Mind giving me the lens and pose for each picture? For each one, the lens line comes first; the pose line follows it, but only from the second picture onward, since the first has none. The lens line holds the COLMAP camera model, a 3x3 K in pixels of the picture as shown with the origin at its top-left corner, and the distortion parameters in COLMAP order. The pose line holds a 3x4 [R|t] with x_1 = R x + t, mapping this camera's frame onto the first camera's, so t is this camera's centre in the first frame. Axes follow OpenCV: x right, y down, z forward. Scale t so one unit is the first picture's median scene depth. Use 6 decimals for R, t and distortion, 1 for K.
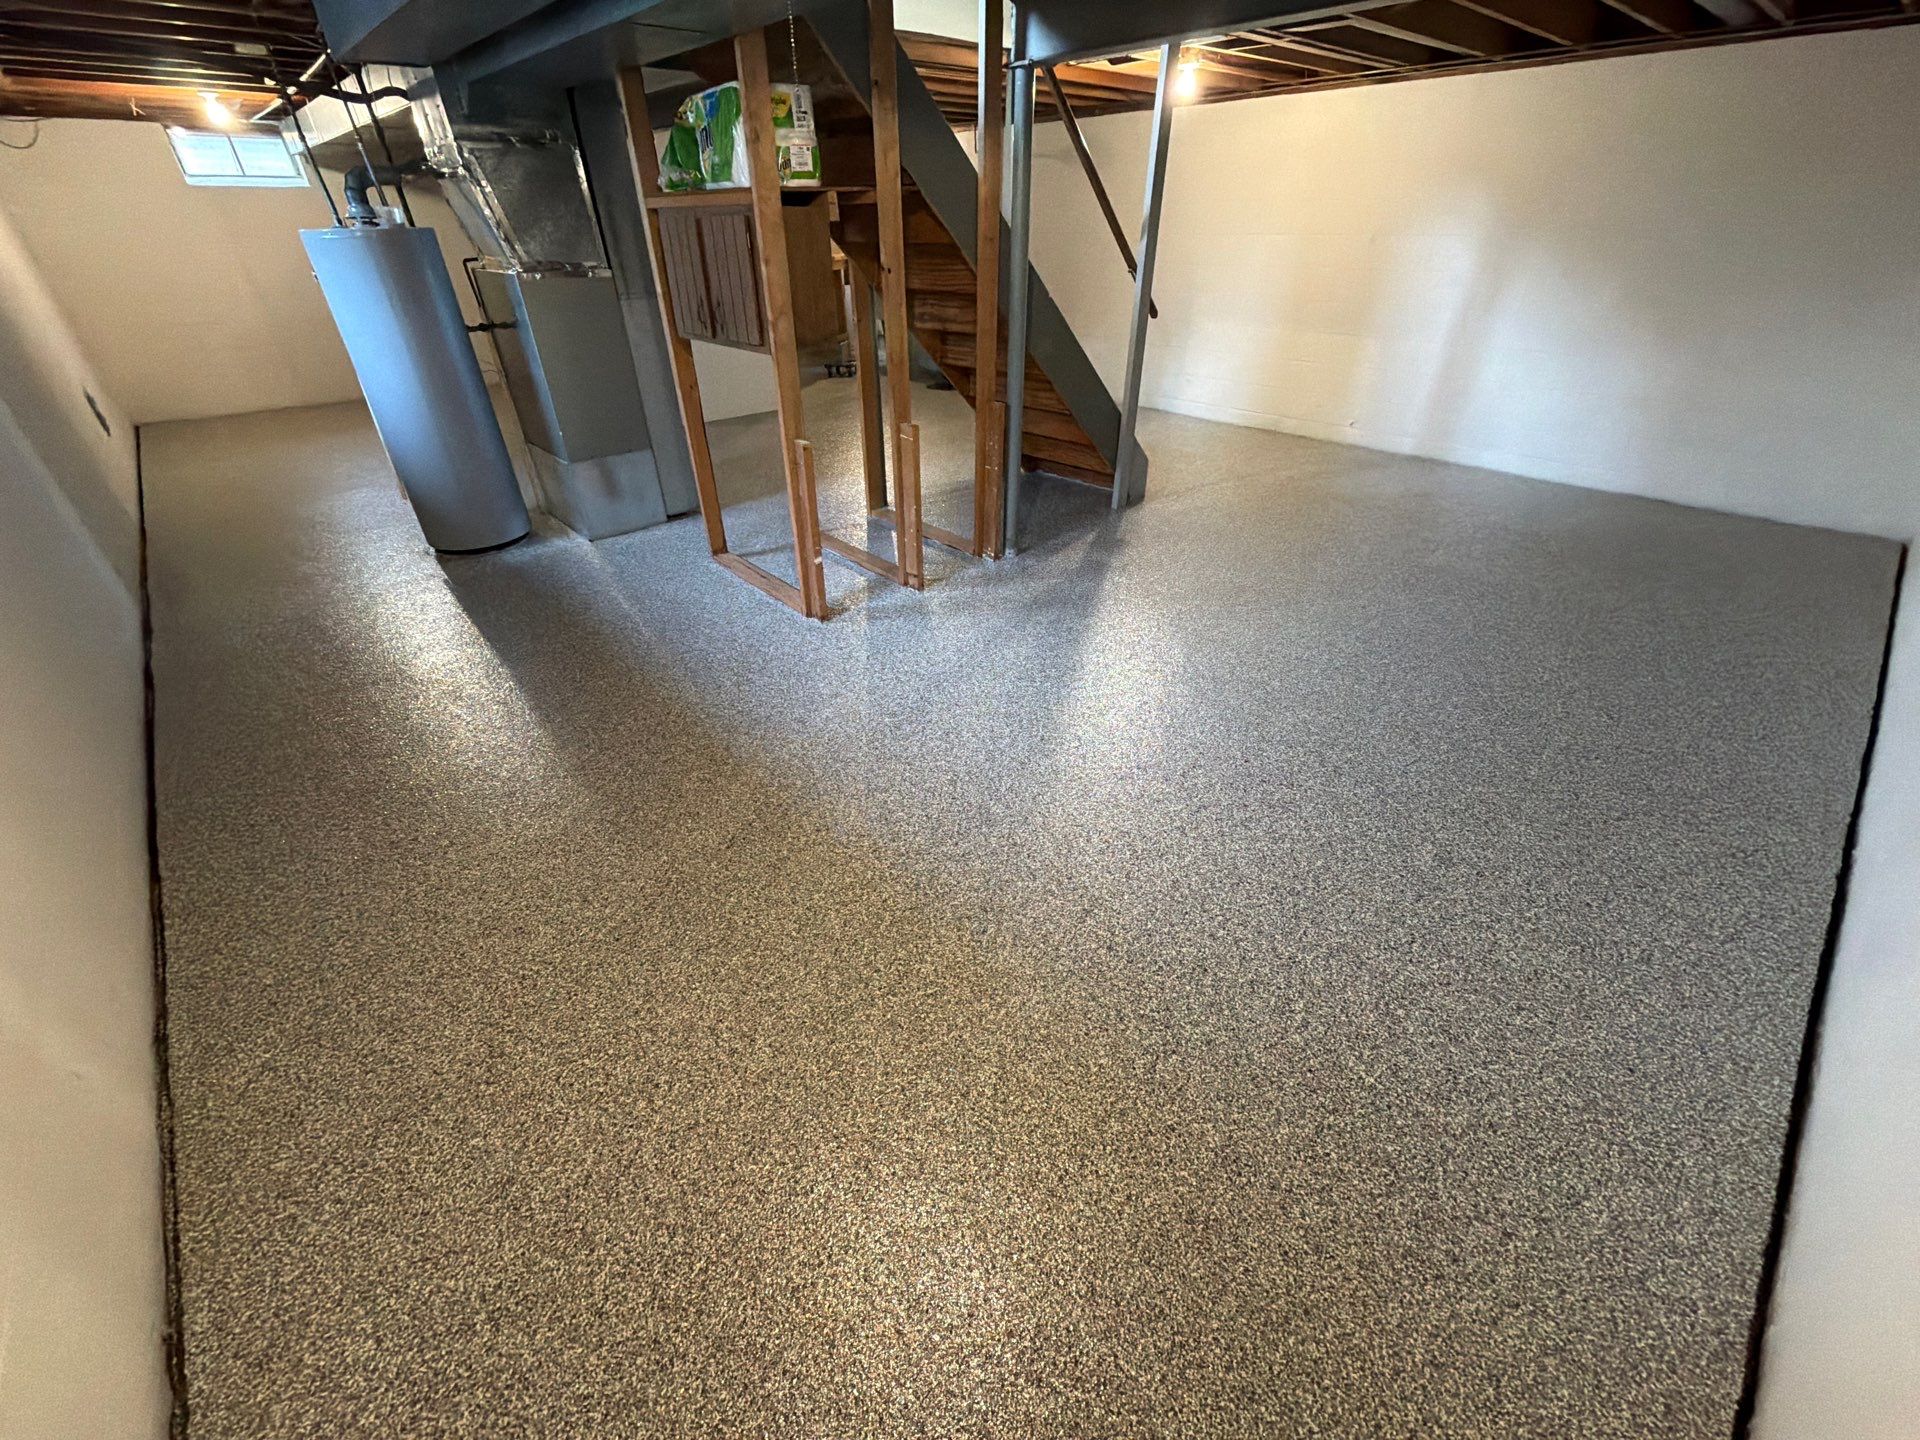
lens RADIAL K [[757.1, 0, 955.9], [0, 757.1, 712.5], [0, 0, 1]] dist [0.000774, -0.000897]
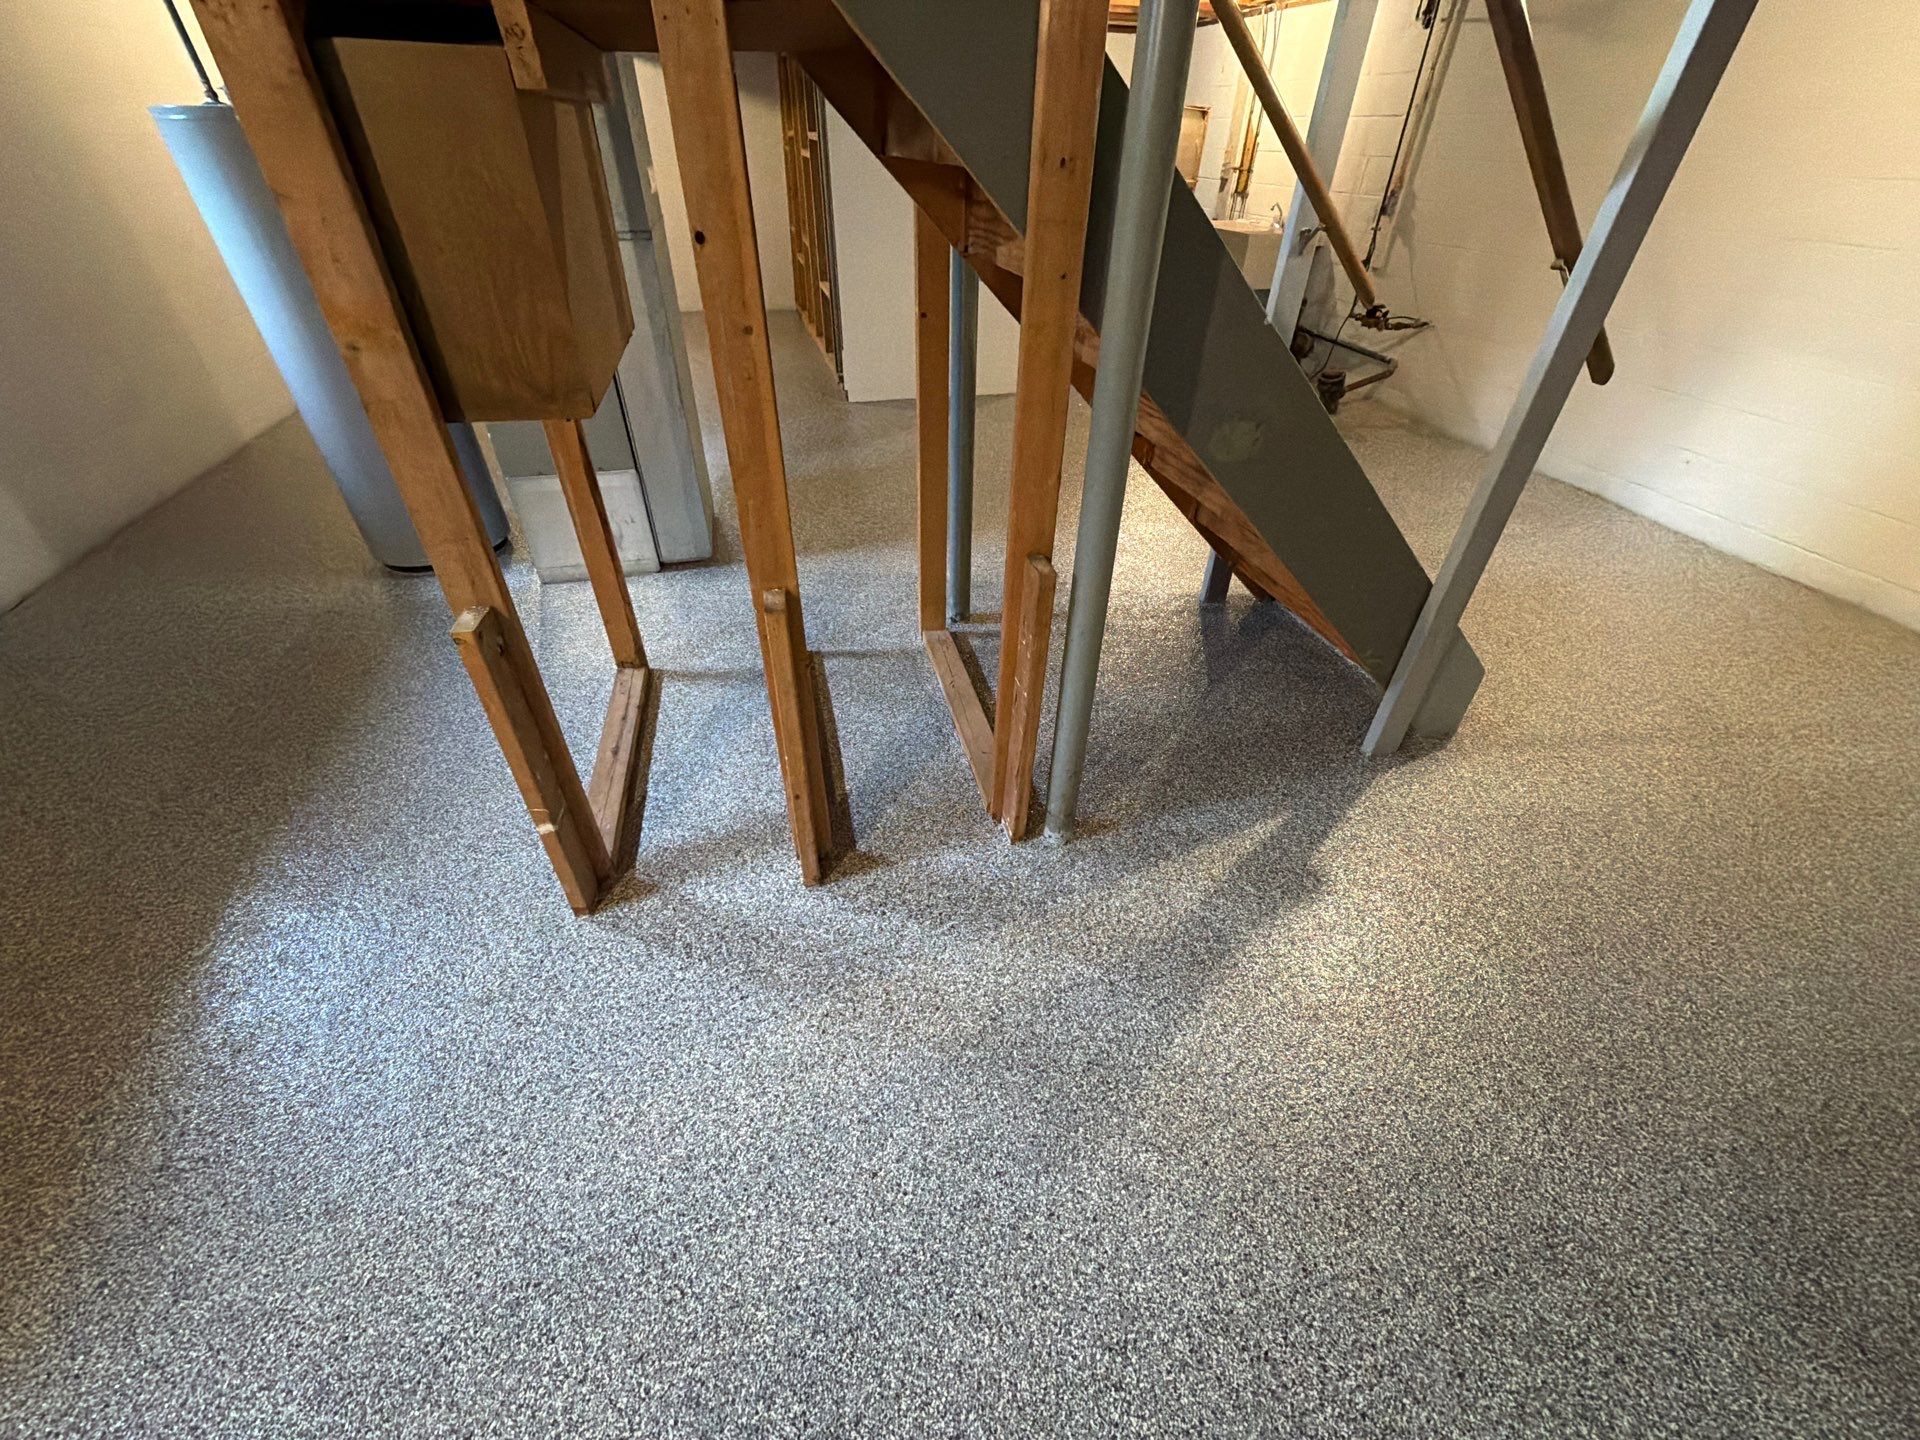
lens RADIAL K [[757.1, 0, 955.9], [0, 757.1, 712.5], [0, 0, 1]] dist [0.000774, -0.000897]
pose [[0.883617, 0.297454, -0.361584, 0.159285], [-0.273175, 0.954721, 0.117823, -0.307911], [0.380259, -0.005334, 0.924865, 0.495199]]
